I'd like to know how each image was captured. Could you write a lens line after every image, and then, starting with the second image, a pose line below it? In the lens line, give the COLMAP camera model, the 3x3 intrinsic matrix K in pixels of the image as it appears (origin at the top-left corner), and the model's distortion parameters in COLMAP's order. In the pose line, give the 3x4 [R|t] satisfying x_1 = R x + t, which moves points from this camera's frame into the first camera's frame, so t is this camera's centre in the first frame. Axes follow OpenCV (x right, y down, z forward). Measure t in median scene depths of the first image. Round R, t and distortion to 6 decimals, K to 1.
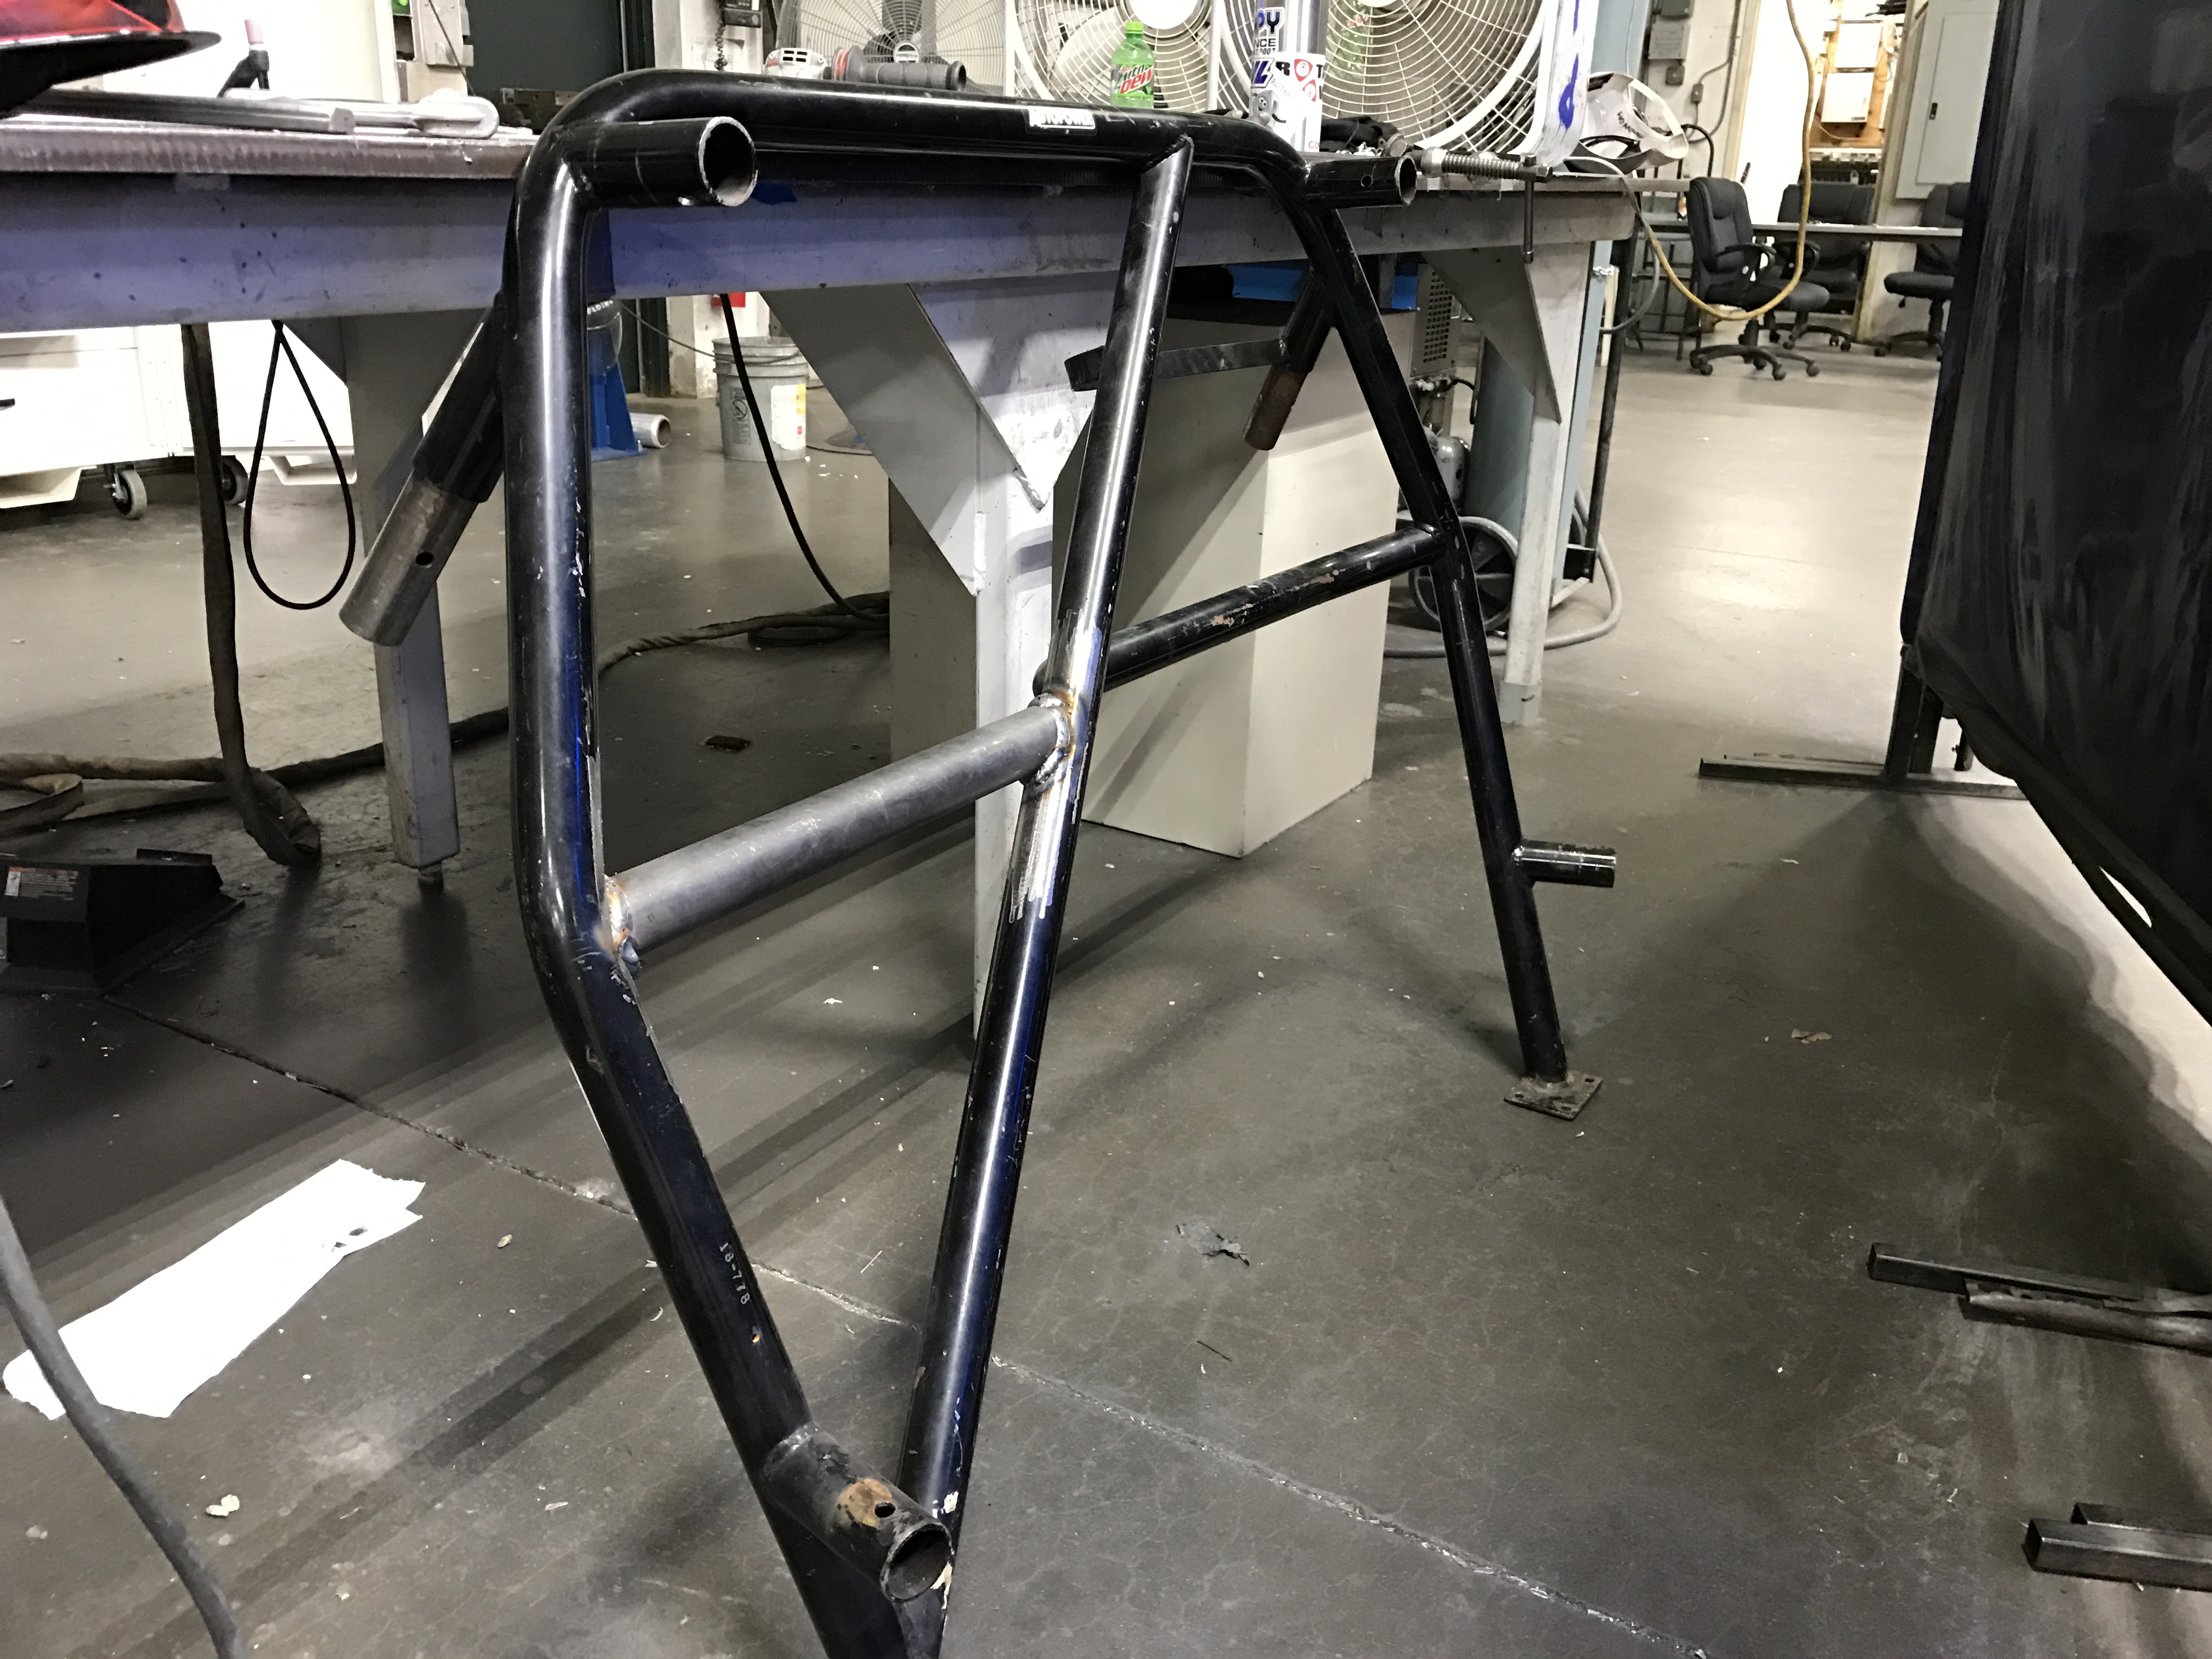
lens RADIAL K [[1779.7, 0, 1096.5], [0, 1779.7, 848.1], [0, 0, 1]] dist [0.086457, -0.189741]
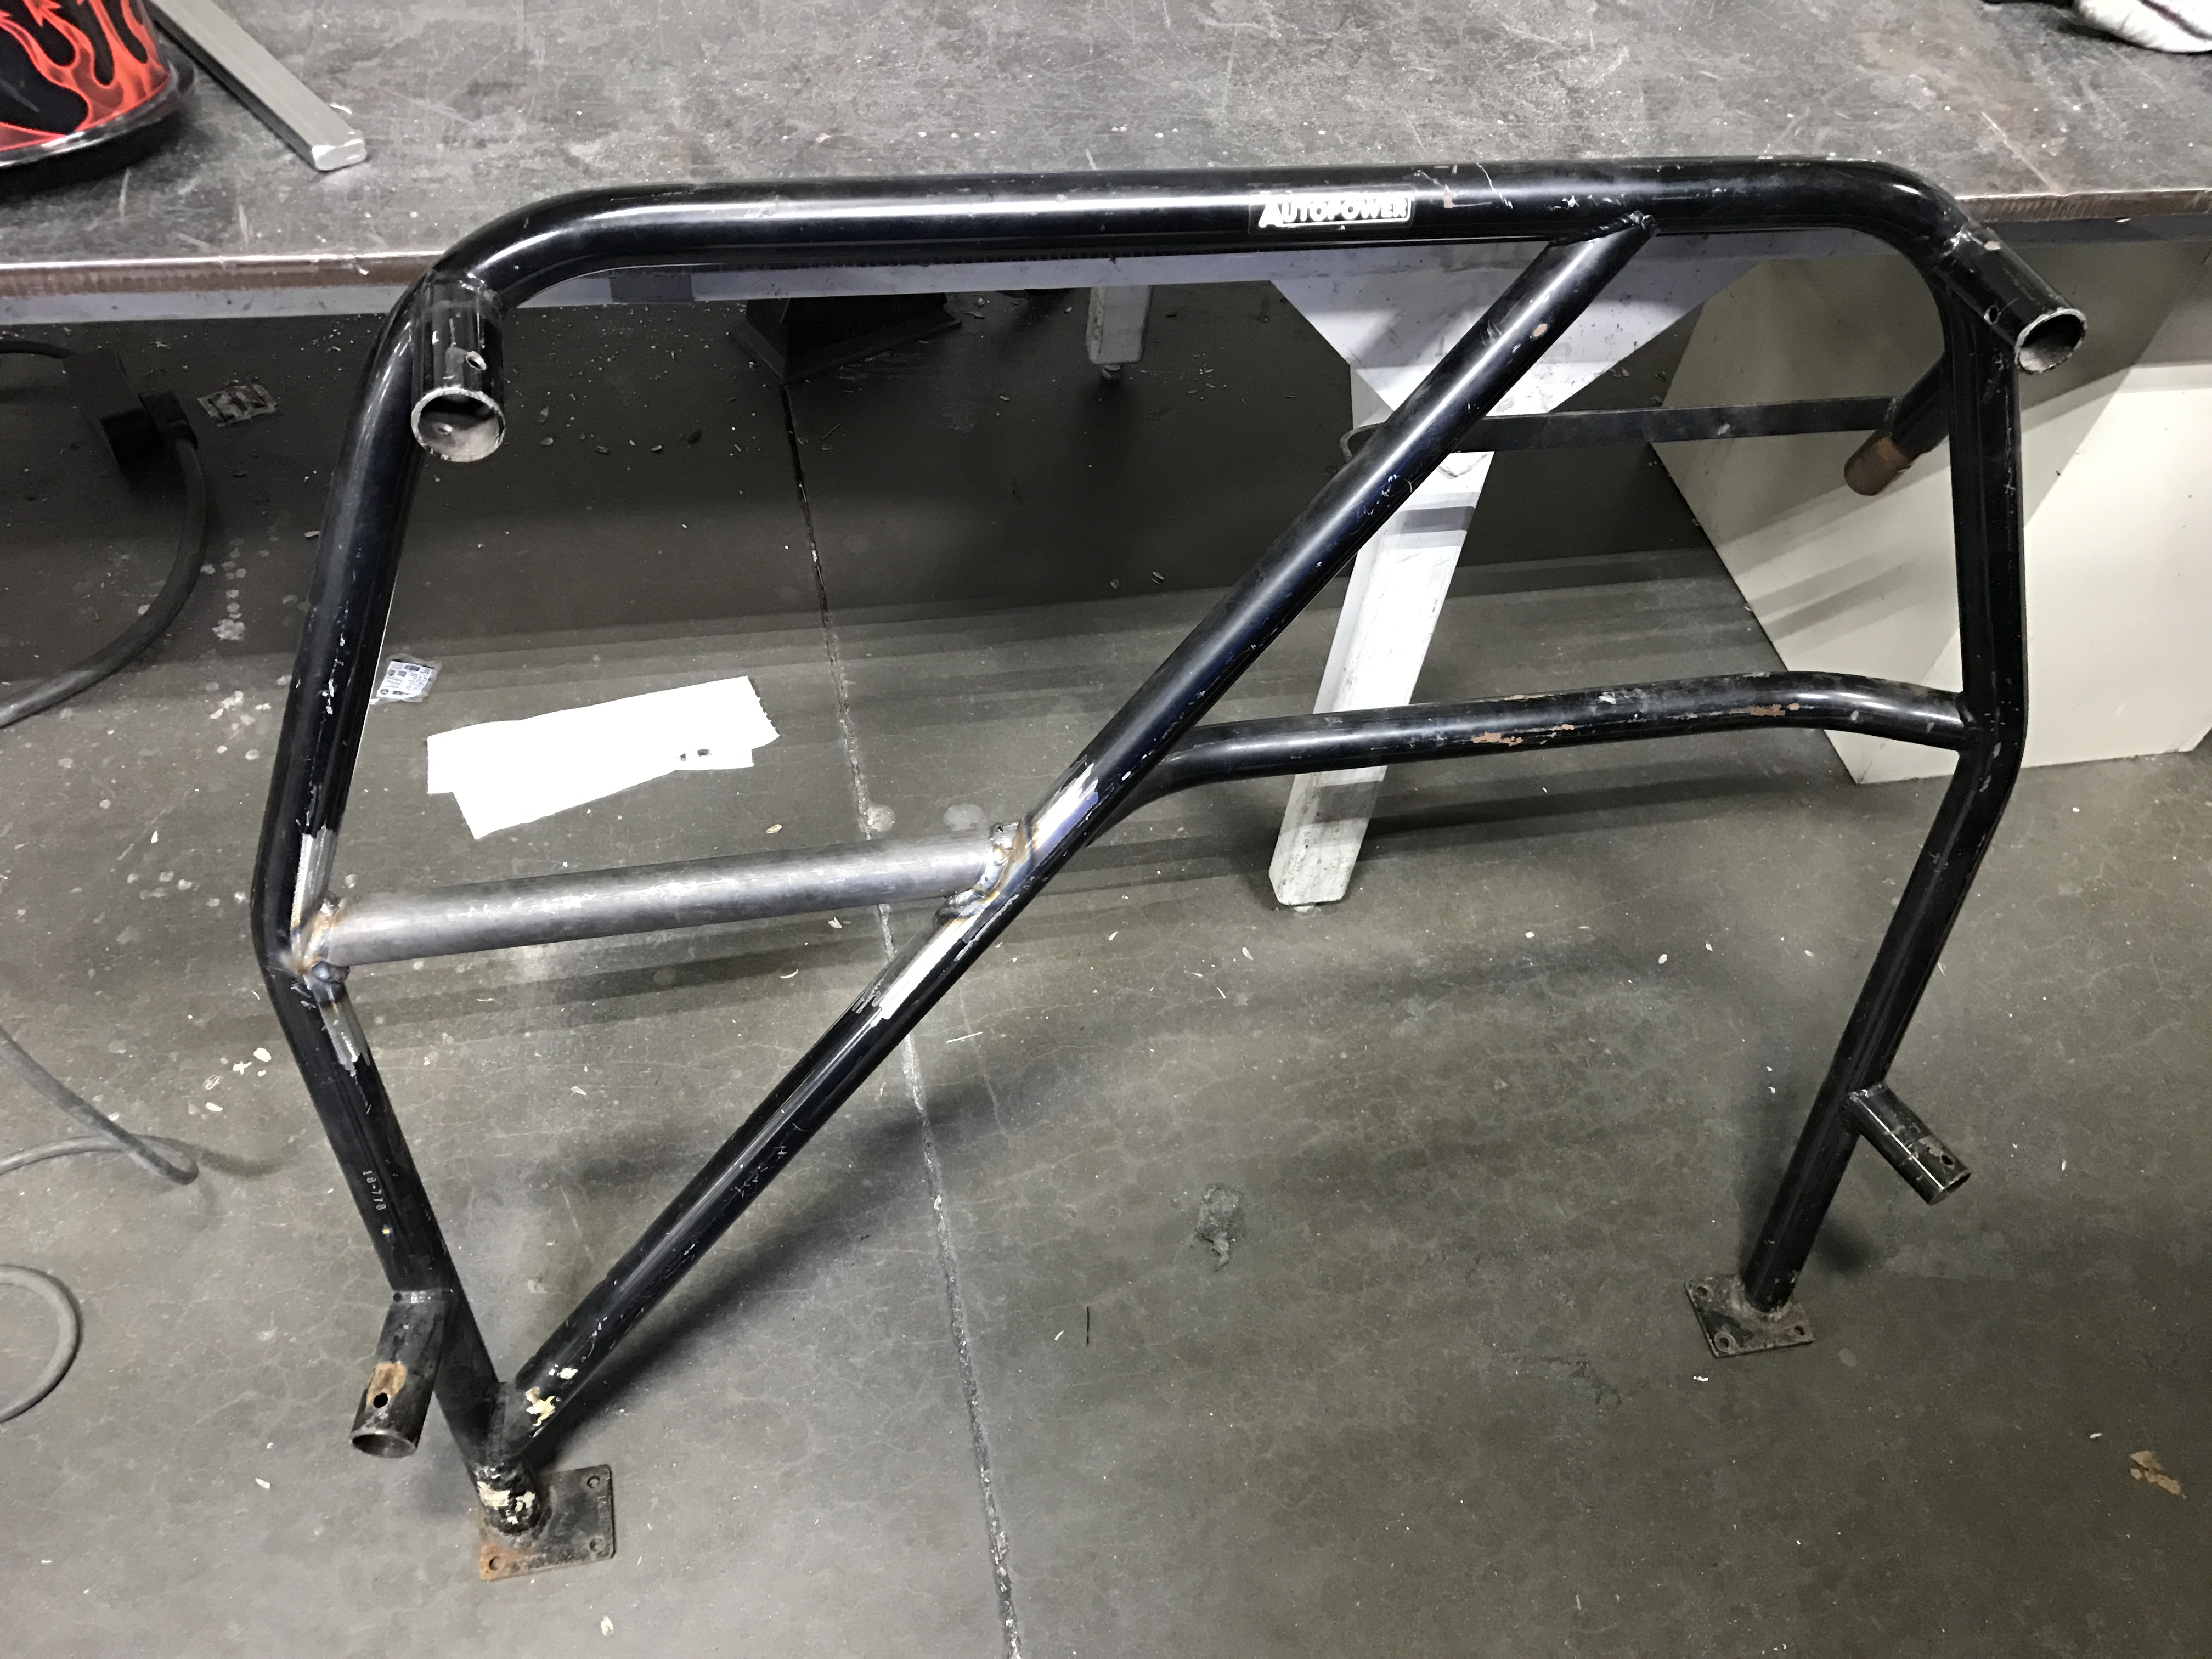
lens RADIAL K [[1789.3, 0, 1155.4], [0, 1789.3, 808.9], [0, 0, 1]] dist [-0.002218, -0.004186]
pose [[0.693060, 0.582875, -0.424176, 0.422616], [-0.330835, 0.779965, 0.531227, -0.624495], [0.640482, -0.227840, 0.733398, 0.361001]]
